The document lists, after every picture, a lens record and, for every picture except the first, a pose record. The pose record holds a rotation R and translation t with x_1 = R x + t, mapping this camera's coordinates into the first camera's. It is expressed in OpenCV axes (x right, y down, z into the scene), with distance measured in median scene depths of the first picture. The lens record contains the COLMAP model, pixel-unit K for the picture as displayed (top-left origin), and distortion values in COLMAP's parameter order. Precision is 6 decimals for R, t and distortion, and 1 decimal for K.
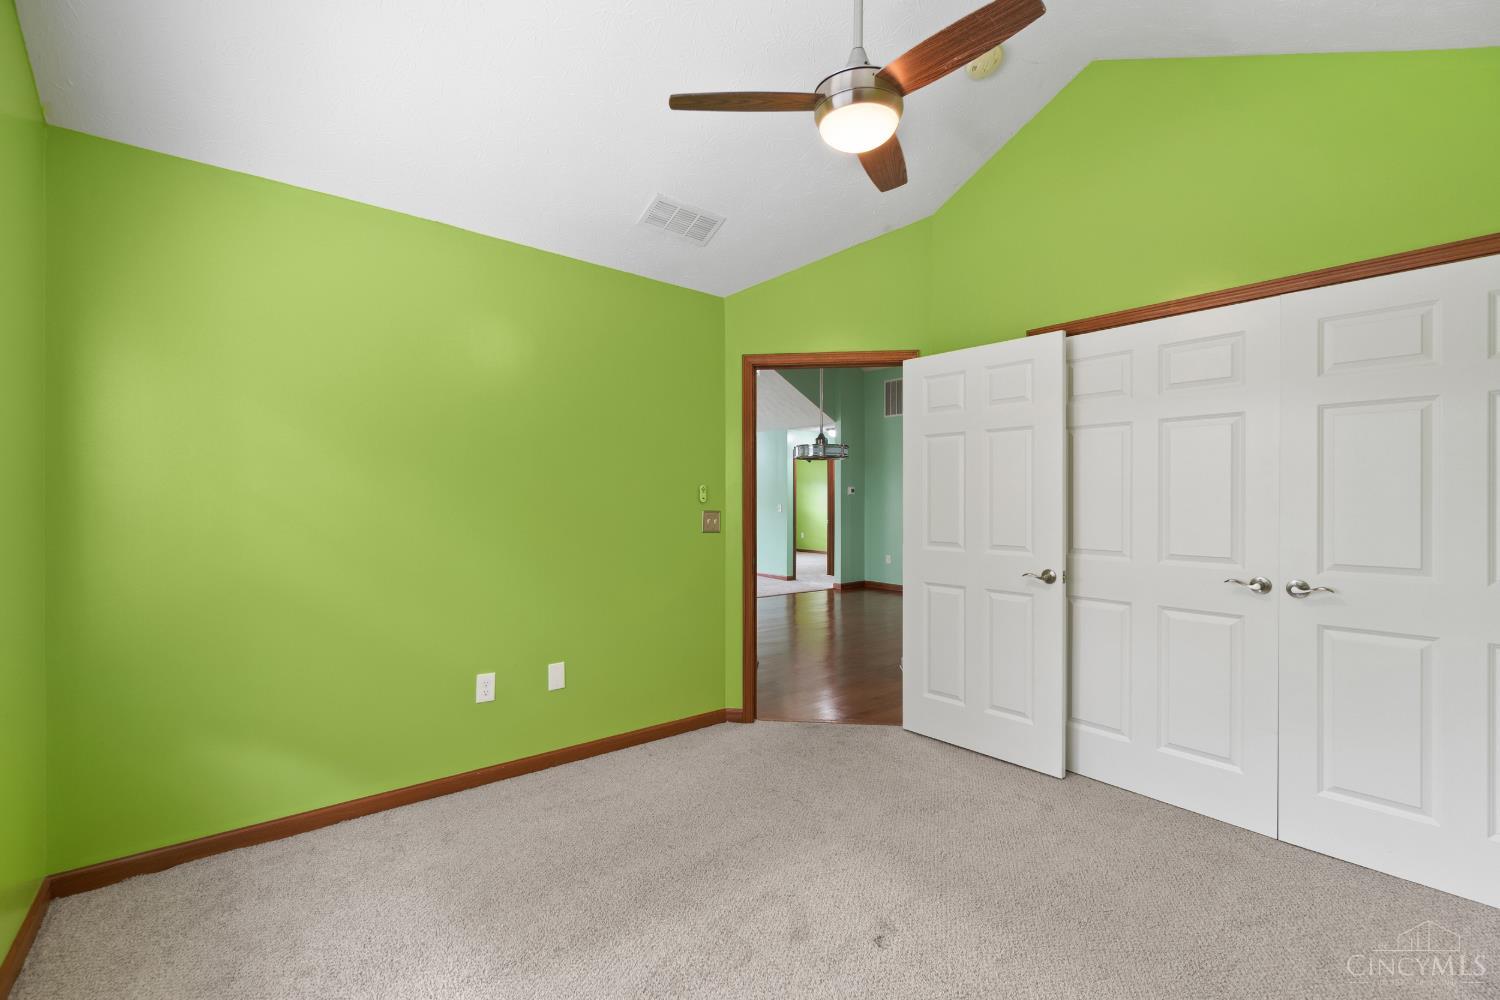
lens RADIAL K [[644.0, 0, 742.1], [0, 644.0, 496.4], [0, 0, 1]] dist [-0.004742, 0.000567]
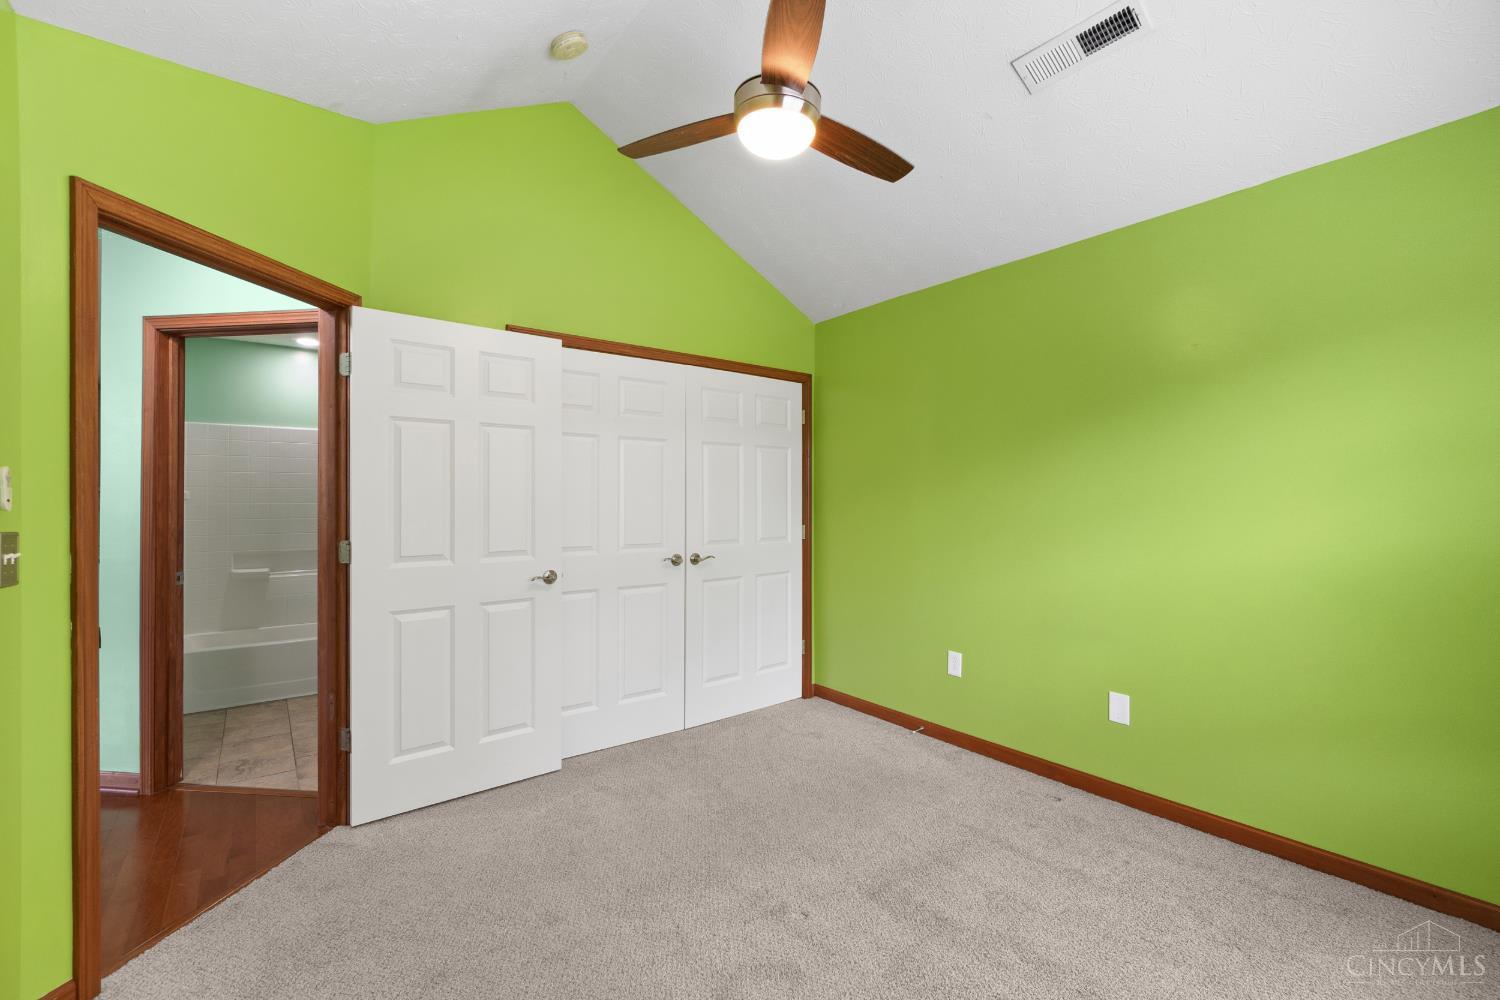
lens RADIAL K [[644.0, 0, 751.4], [0, 644.0, 493.0], [0, 0, 1]] dist [-0.004742, 0.000567]
pose [[0.025630, 0.008993, 0.999631, -0.557584], [-0.001383, 0.999959, -0.008961, 0.000196], [-0.999671, -0.001153, 0.025642, 0.682361]]
